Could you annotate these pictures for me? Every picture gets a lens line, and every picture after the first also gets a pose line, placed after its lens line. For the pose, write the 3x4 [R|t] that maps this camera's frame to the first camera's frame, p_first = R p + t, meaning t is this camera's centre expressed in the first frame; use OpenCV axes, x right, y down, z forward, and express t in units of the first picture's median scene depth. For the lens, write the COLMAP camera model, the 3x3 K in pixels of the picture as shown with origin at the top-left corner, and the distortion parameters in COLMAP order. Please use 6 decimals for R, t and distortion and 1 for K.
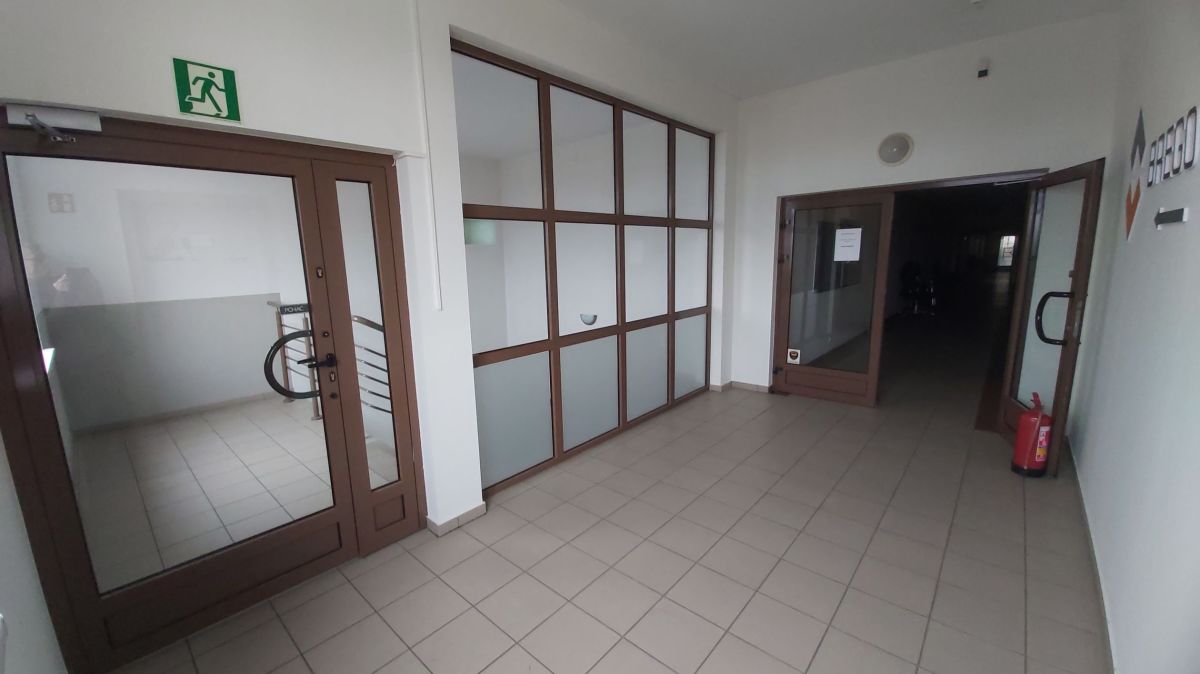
lens RADIAL K [[467.4, 0, 579.7], [0, 467.4, 336.0], [0, 0, 1]] dist [-0.012190, -0.000307]
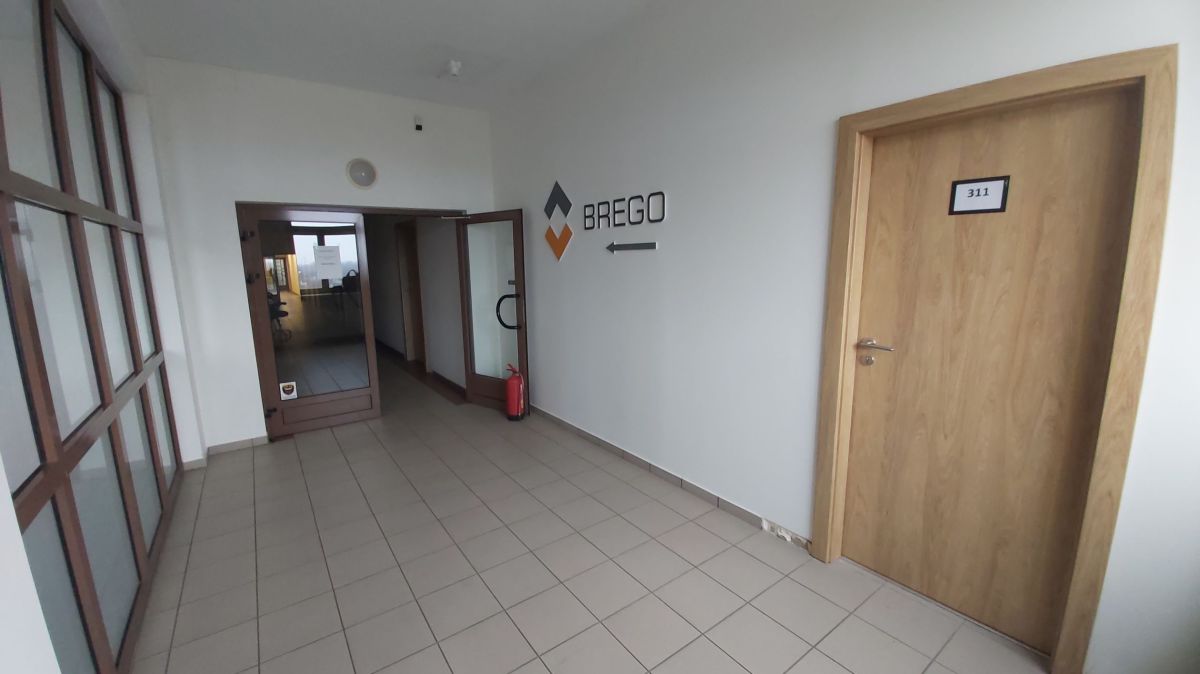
lens RADIAL K [[467.4, 0, 579.7], [0, 467.4, 336.0], [0, 0, 1]] dist [-0.012190, -0.000307]
pose [[0.212288, -0.129297, 0.968616, -0.258456], [0.180793, 0.979293, 0.091098, -0.038622], [-0.960337, 0.155780, 0.231268, 0.288982]]
